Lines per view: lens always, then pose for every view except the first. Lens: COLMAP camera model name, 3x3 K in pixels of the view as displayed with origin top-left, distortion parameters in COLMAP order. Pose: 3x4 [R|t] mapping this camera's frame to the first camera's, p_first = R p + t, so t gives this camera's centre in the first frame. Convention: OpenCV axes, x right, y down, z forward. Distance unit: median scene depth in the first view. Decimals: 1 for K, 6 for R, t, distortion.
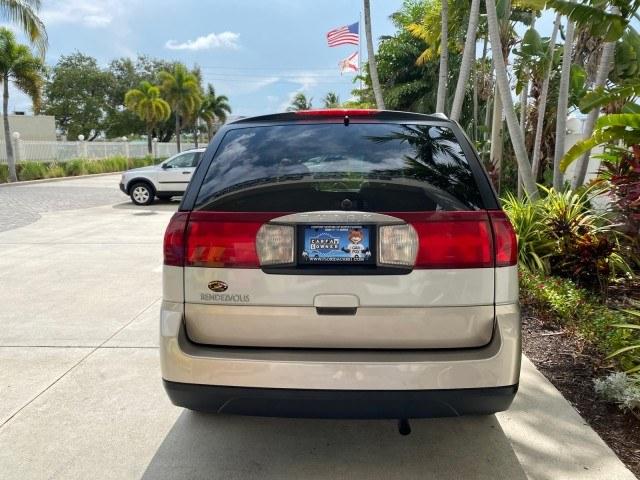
lens RADIAL K [[494.4, 0, 323.2], [0, 494.4, 239.1], [0, 0, 1]] dist [0.029992, -0.030621]
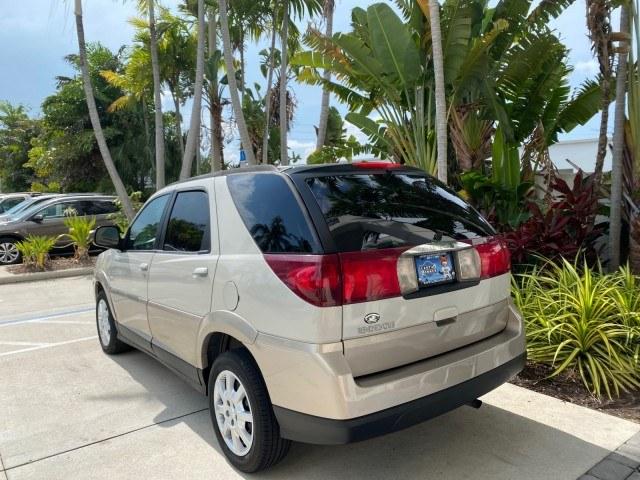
lens RADIAL K [[494.4, 0, 322.0], [0, 494.4, 240.2], [0, 0, 1]] dist [0.029992, -0.030621]
pose [[0.768390, -0.066627, 0.636504, -0.248114], [0.125670, 0.990911, -0.047985, -0.009359], [-0.627522, 0.116860, 0.769779, 0.051515]]
